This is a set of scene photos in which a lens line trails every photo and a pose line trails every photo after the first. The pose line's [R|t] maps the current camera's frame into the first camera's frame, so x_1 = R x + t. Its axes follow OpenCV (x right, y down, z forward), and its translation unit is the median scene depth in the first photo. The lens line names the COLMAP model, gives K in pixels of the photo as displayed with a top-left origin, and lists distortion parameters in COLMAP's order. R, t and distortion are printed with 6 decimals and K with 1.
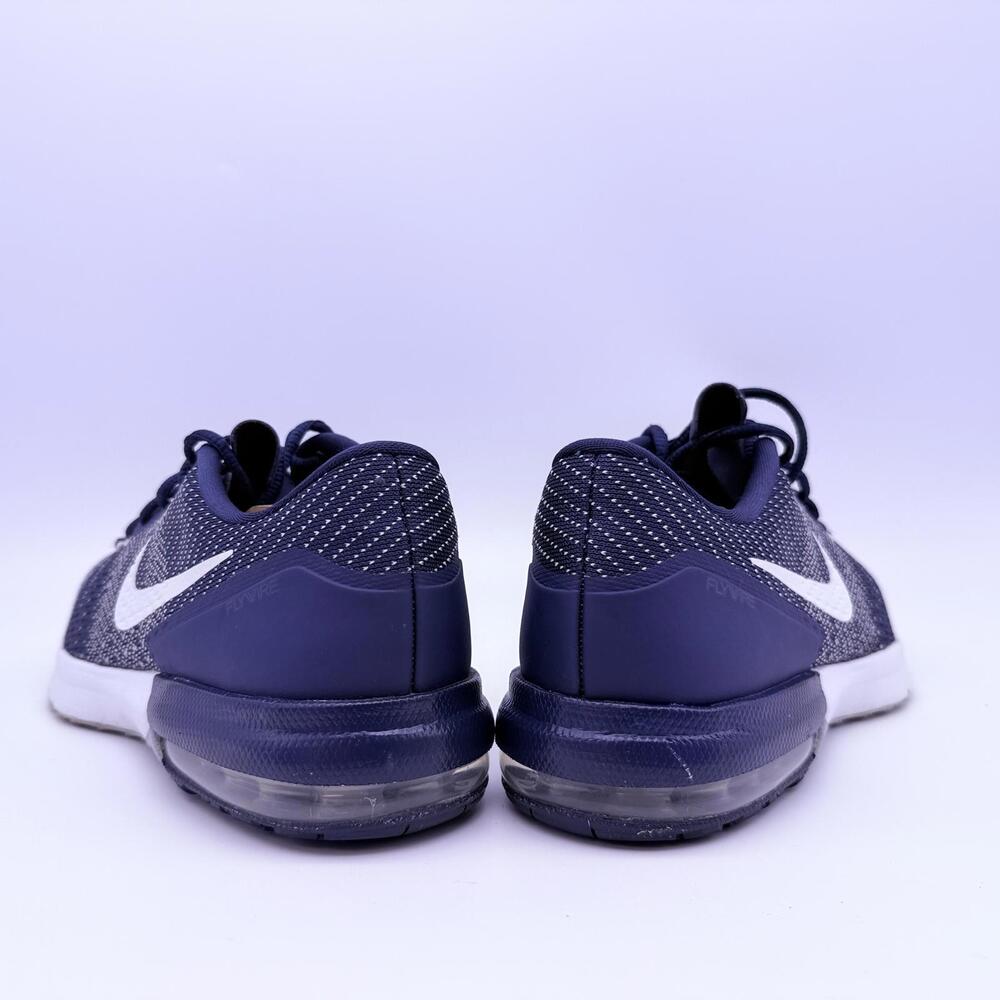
lens RADIAL K [[961.6, 0, 500.0], [0, 961.6, 500.0], [0, 0, 1]] dist [0.080384, -0.012518]
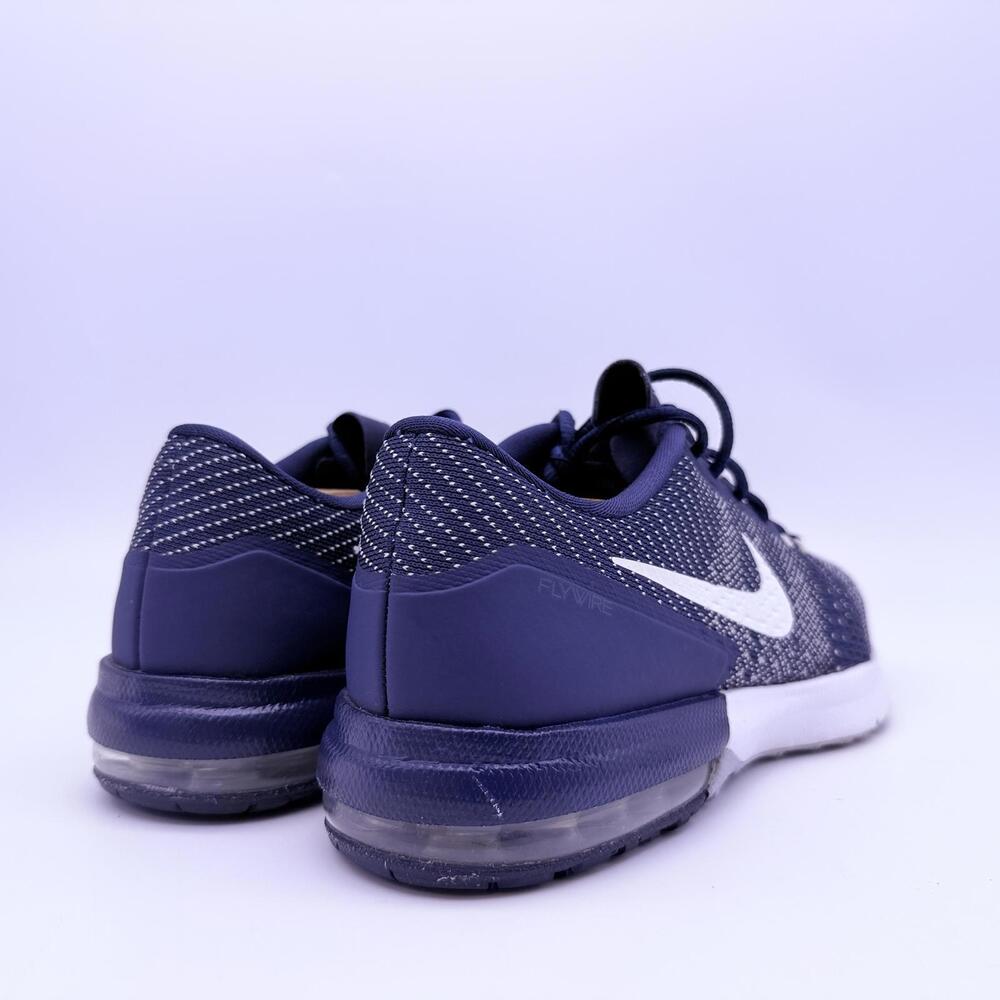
lens RADIAL K [[961.6, 0, 500.0], [0, 961.6, 500.0], [0, 0, 1]] dist [0.080384, -0.012518]
pose [[0.993419, 0.002400, -0.114509, 0.277177], [-0.004780, 0.999778, -0.020514, 0.029563], [0.114434, 0.020926, 0.993210, 0.154301]]
